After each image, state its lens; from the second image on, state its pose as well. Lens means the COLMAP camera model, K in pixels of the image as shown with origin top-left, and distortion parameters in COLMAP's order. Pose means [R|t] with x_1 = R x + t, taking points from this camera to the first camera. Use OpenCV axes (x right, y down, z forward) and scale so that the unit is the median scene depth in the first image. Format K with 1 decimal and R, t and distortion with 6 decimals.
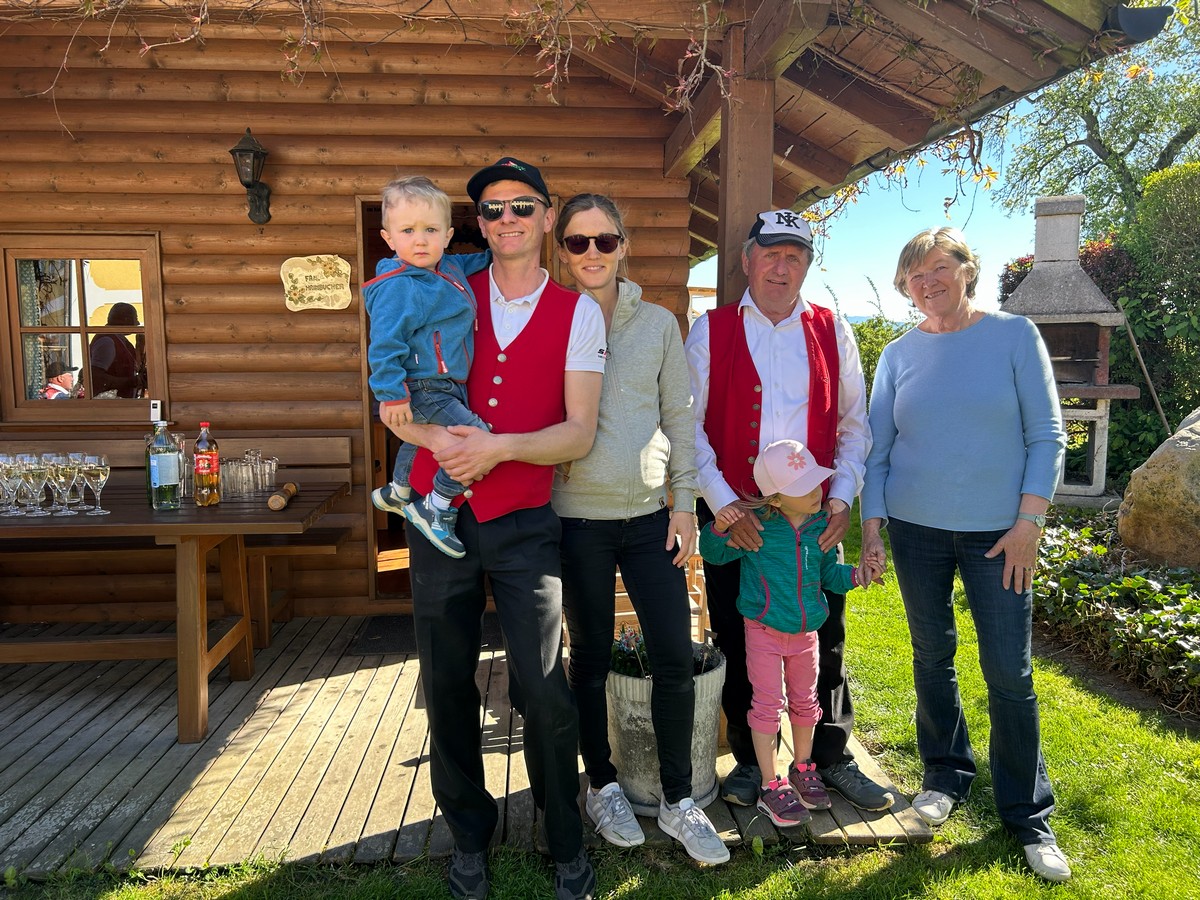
lens RADIAL K [[906.4, 0, 598.8], [0, 906.4, 464.0], [0, 0, 1]] dist [0.030231, -0.034170]
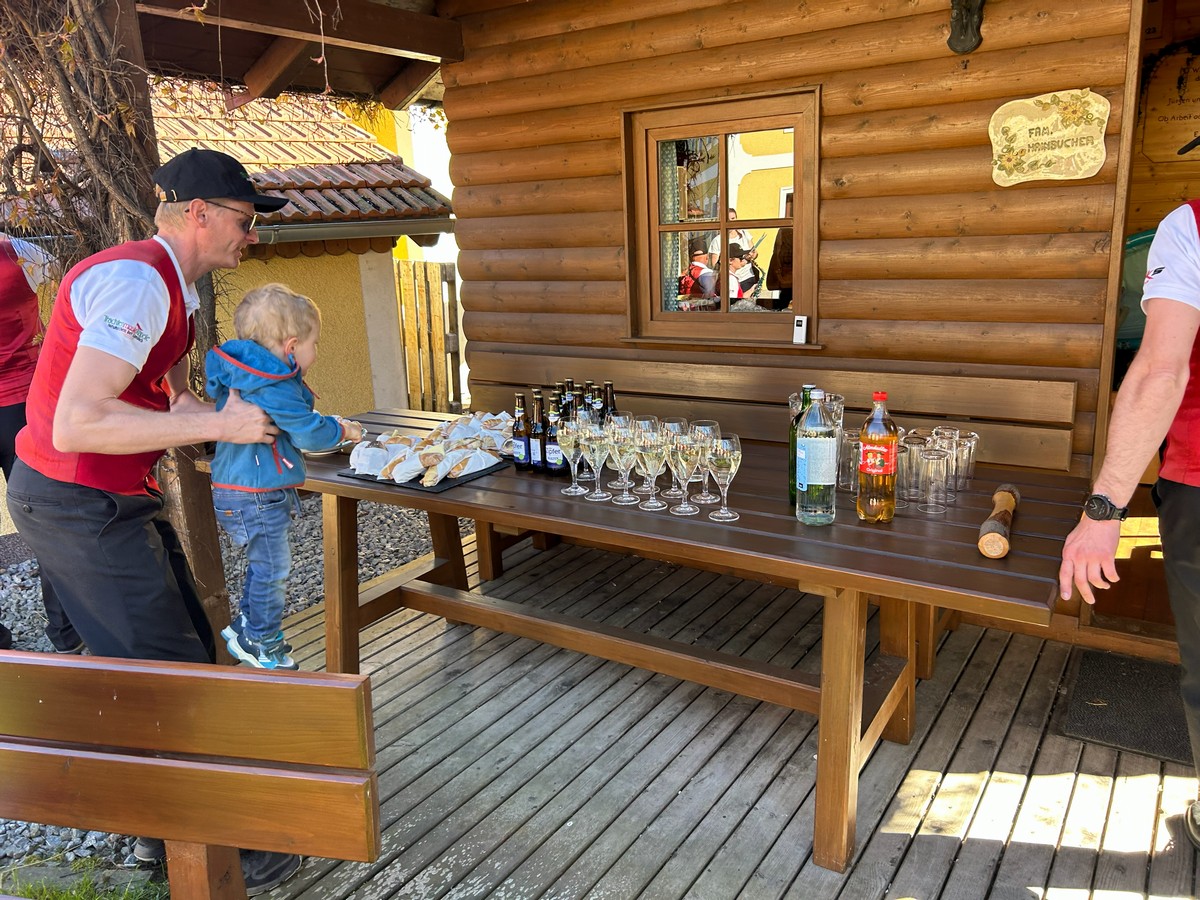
lens RADIAL K [[919.5, 0, 606.3], [0, 919.5, 443.6], [0, 0, 1]] dist [0.037565, -0.043529]
pose [[0.801185, 0.107427, -0.588696, -0.152338], [-0.028454, 0.989481, 0.141839, -0.070741], [0.597740, -0.096889, 0.795813, 0.278790]]
